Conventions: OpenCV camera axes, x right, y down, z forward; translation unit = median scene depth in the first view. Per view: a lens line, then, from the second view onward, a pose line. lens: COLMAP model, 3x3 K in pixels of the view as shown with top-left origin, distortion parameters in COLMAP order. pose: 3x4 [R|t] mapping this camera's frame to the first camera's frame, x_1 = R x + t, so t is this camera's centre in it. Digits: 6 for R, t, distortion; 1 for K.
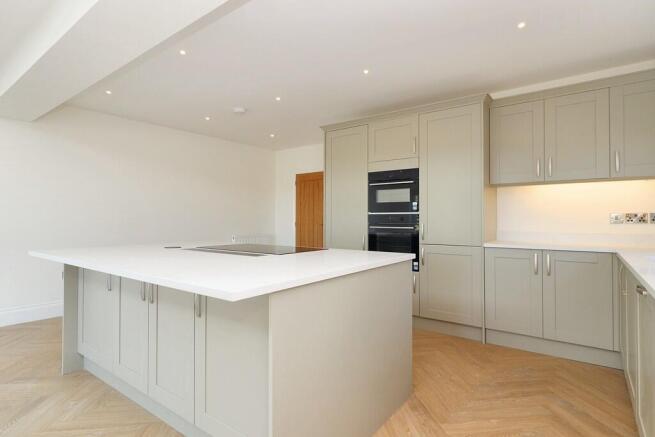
lens RADIAL K [[346.5, 0, 330.2], [0, 346.5, 215.3], [0, 0, 1]] dist [-0.000594, 0.001695]
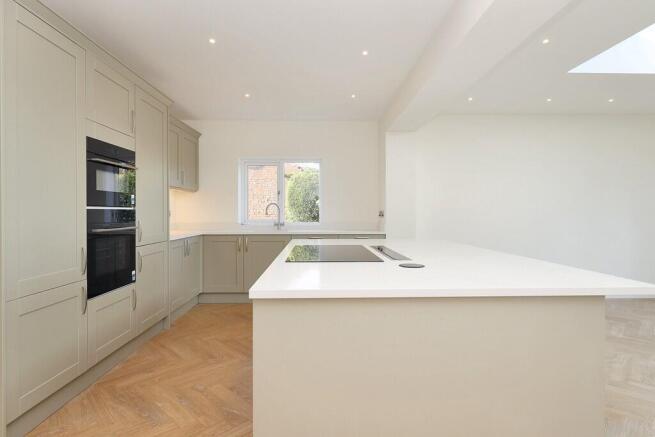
lens RADIAL K [[346.5, 0, 324.6], [0, 346.5, 216.7], [0, 0, 1]] dist [-0.000594, 0.001695]
pose [[-0.611583, -0.013343, 0.791067, -0.636406], [-0.015641, 0.999866, 0.004772, 0.001332], [-0.791025, -0.009454, -0.611710, 1.129578]]
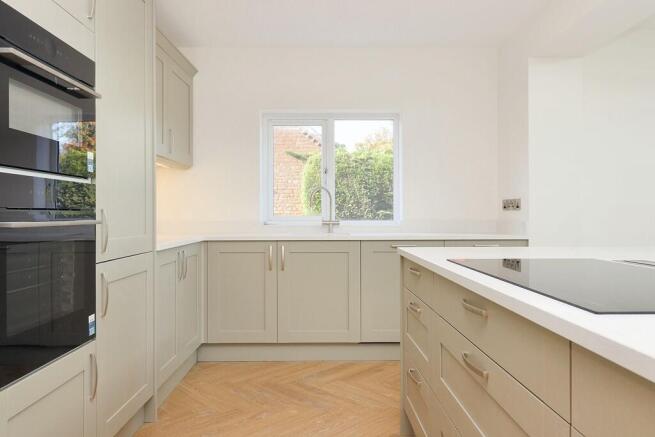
lens RADIAL K [[469.6, 0, 331.8], [0, 469.6, 217.4], [0, 0, 1]] dist [0.003407, -0.004926]
pose [[-0.609090, -0.007134, 0.793069, -0.304230], [-0.012728, 0.999919, -0.000781, 0.028242], [-0.792999, -0.010570, -0.609131, 1.093514]]
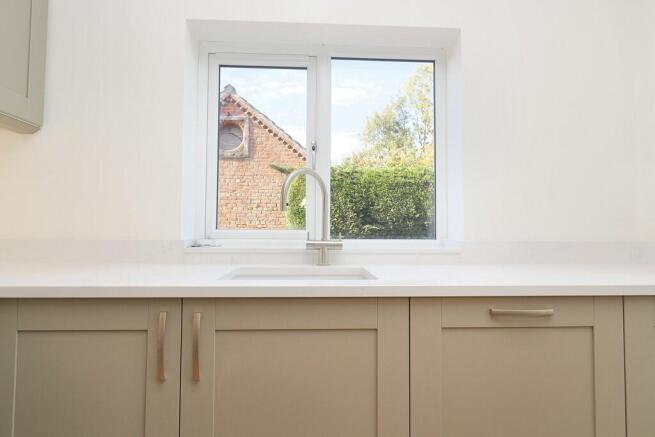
lens RADIAL K [[381.6, 0, 327.7], [0, 381.6, 216.9], [0, 0, 1]] dist [-0.002404, 0.001751]
pose [[-0.637566, 0.018066, 0.770184, 0.232624], [-0.019424, 0.999030, -0.039514, 0.025774], [-0.770151, -0.040153, -0.636597, 0.699427]]
